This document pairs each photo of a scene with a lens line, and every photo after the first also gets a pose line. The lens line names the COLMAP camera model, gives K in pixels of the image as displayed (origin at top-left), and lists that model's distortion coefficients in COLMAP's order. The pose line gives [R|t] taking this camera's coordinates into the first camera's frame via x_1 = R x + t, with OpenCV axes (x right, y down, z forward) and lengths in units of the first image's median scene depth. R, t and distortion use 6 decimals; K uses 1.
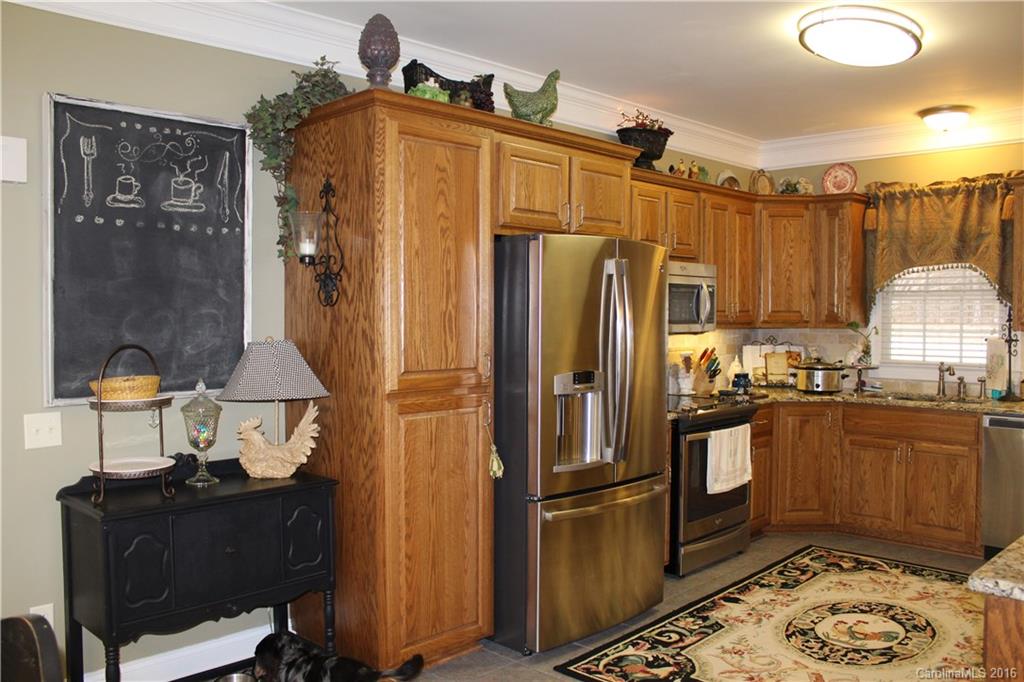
lens RADIAL K [[840.8, 0, 510.2], [0, 840.8, 344.2], [0, 0, 1]] dist [-0.142752, 0.087625]
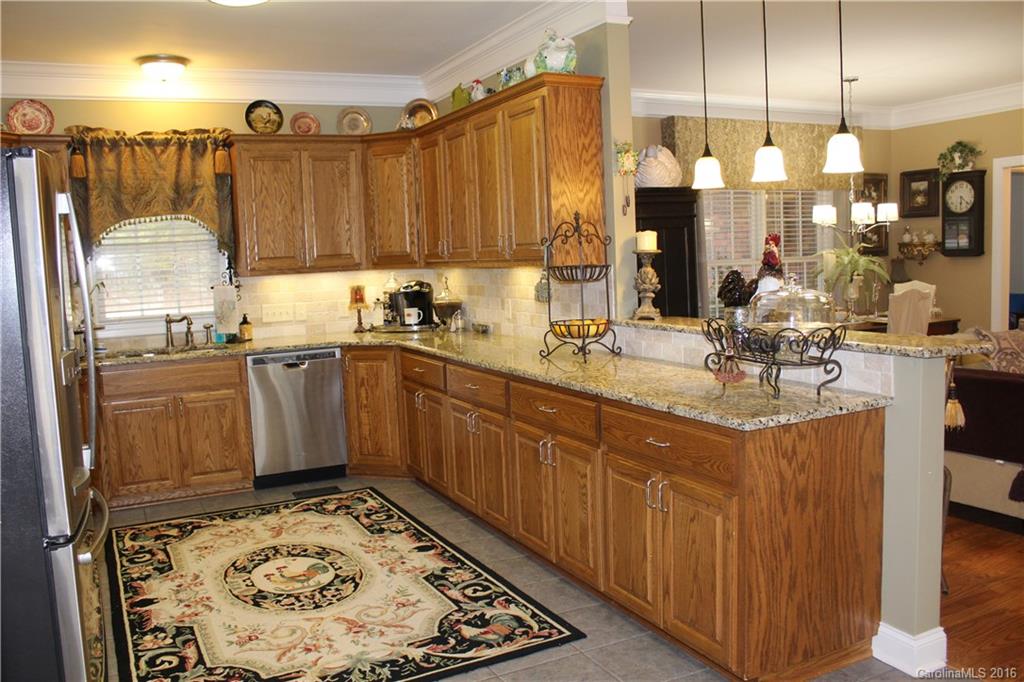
lens RADIAL K [[840.8, 0, 503.8], [0, 840.8, 340.9], [0, 0, 1]] dist [-0.142752, 0.087625]
pose [[0.332176, -0.114567, 0.936234, -0.316920], [0.076623, 0.992593, 0.094277, -0.009772], [-0.940100, 0.040421, 0.338494, 0.303181]]
